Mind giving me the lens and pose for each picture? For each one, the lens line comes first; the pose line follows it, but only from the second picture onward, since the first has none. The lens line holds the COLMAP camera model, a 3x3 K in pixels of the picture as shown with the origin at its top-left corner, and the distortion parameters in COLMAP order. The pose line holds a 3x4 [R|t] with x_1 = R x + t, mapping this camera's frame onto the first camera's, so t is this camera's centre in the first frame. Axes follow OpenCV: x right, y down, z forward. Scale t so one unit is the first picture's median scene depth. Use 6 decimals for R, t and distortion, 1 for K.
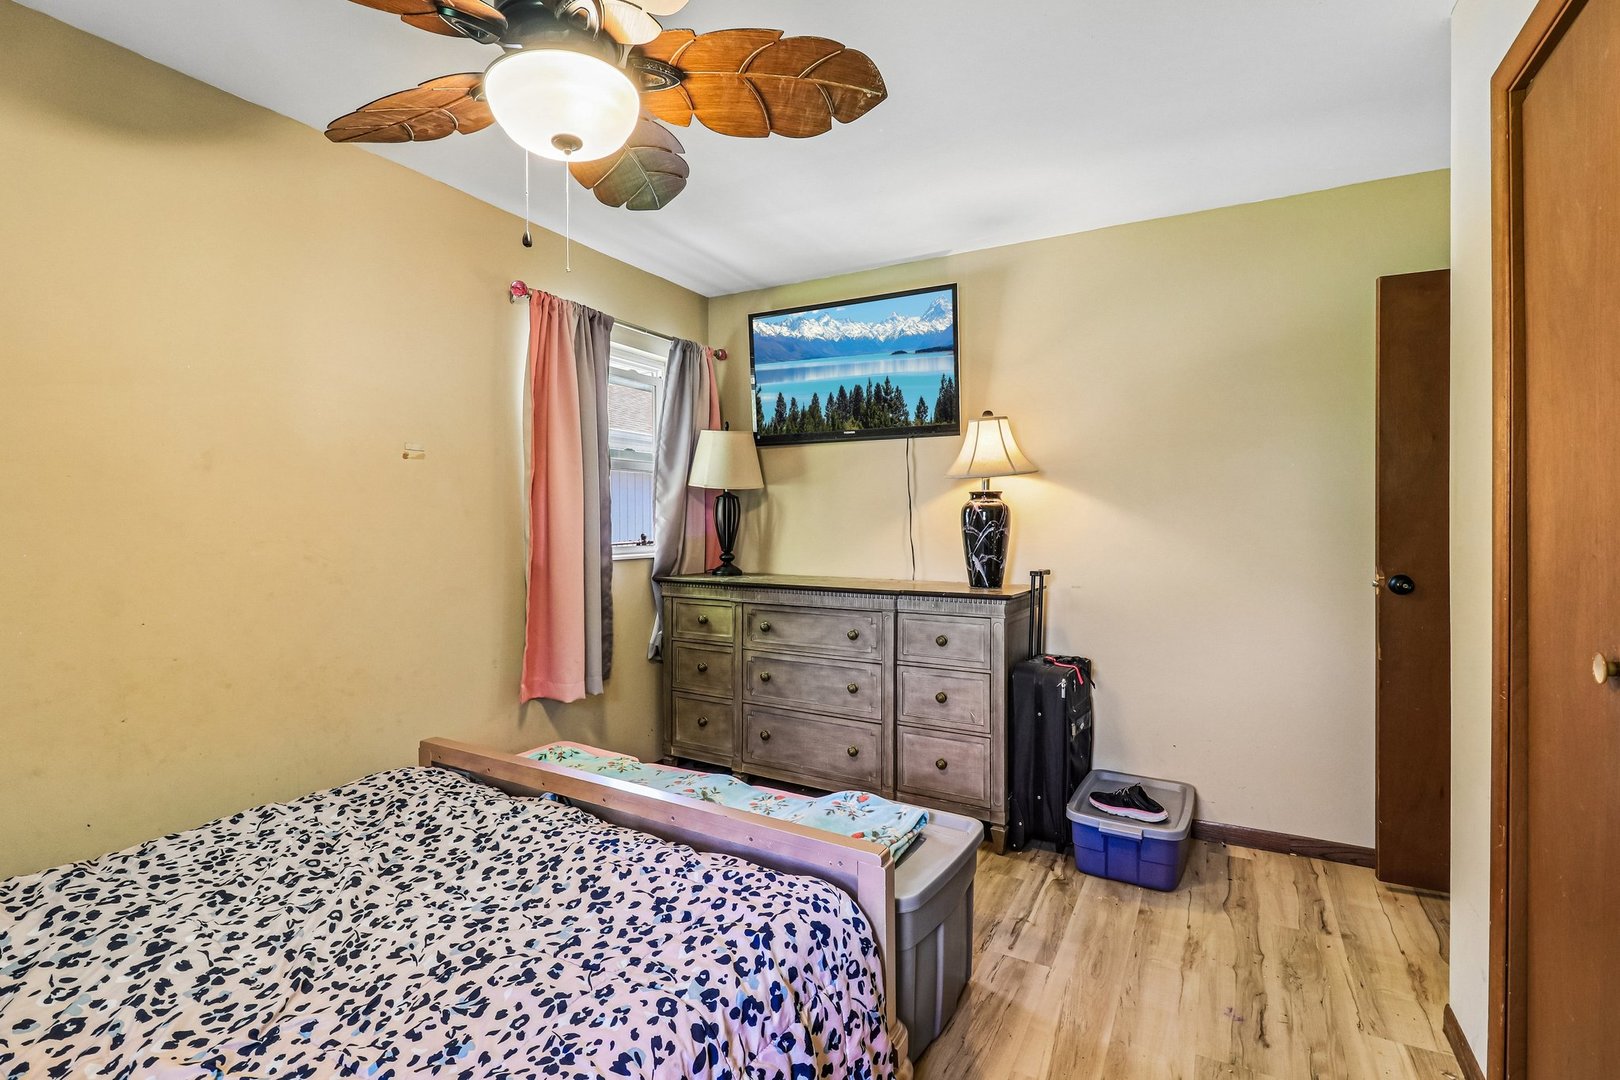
lens RADIAL K [[759.1, 0, 814.0], [0, 759.1, 539.3], [0, 0, 1]] dist [0.010570, -0.013355]
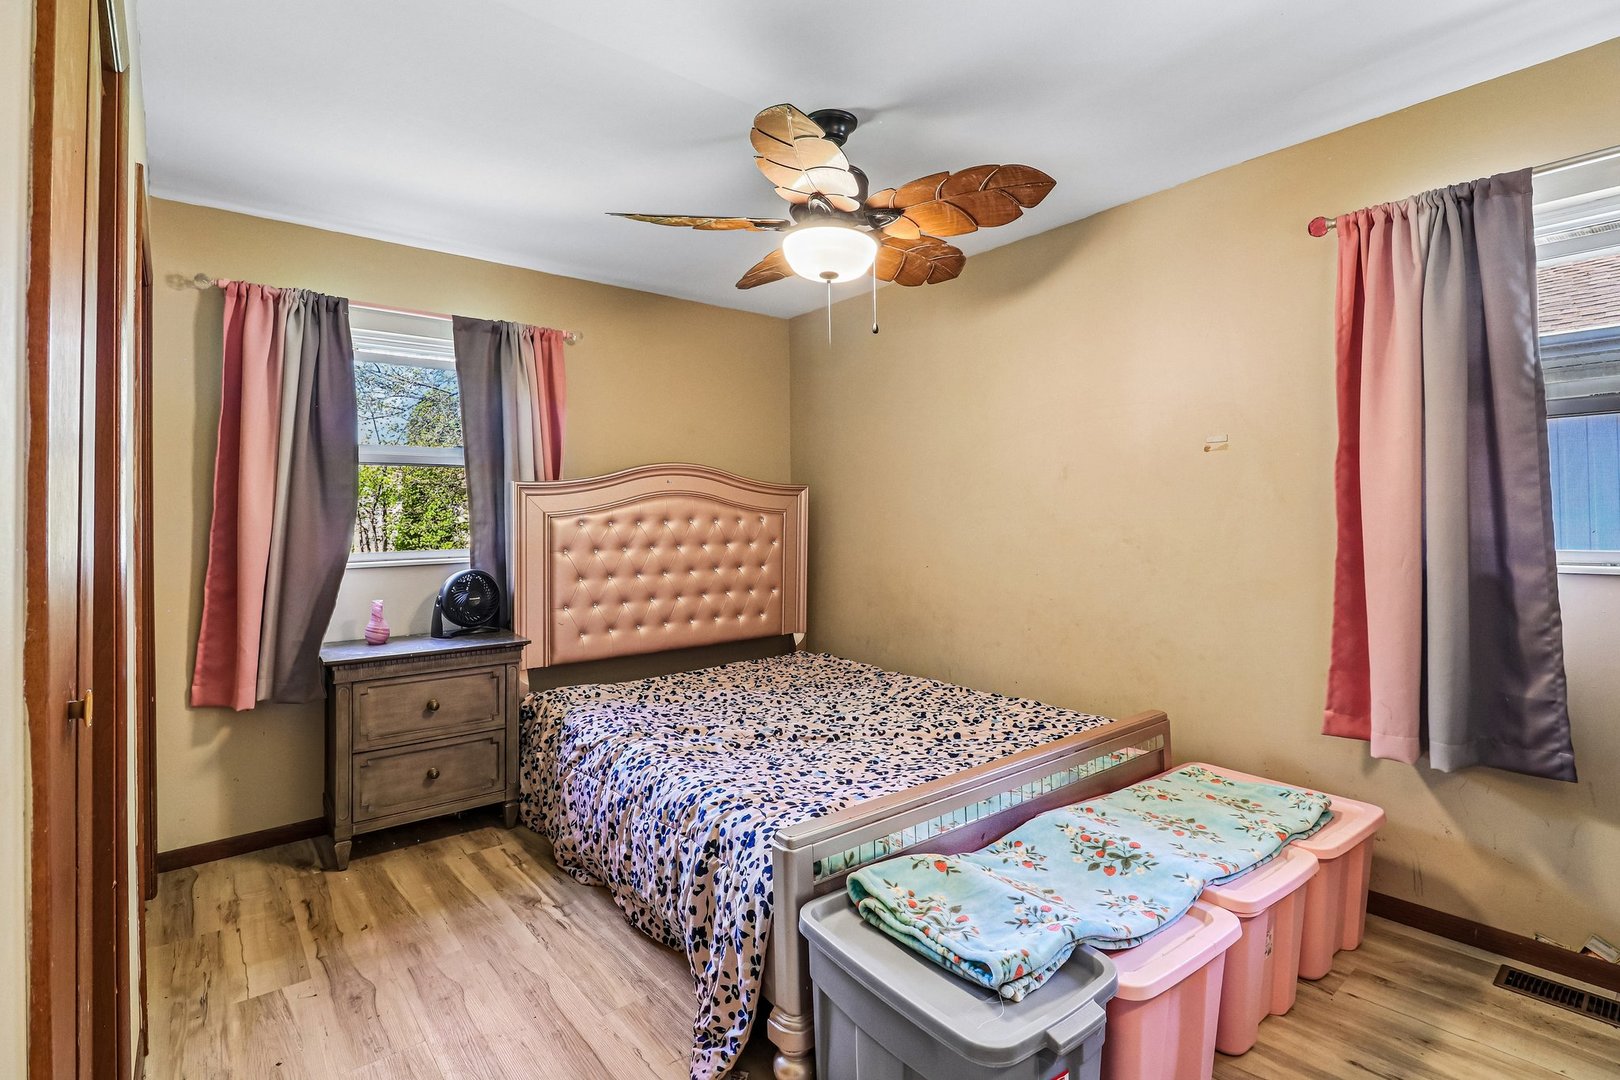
lens RADIAL K [[759.1, 0, 814.0], [0, 759.1, 539.3], [0, 0, 1]] dist [0.010570, -0.013355]
pose [[-0.373703, 0.037847, -0.926776, 0.804785], [-0.006302, 0.999041, 0.043339, -0.033549], [0.927527, 0.022036, -0.373106, 1.106590]]
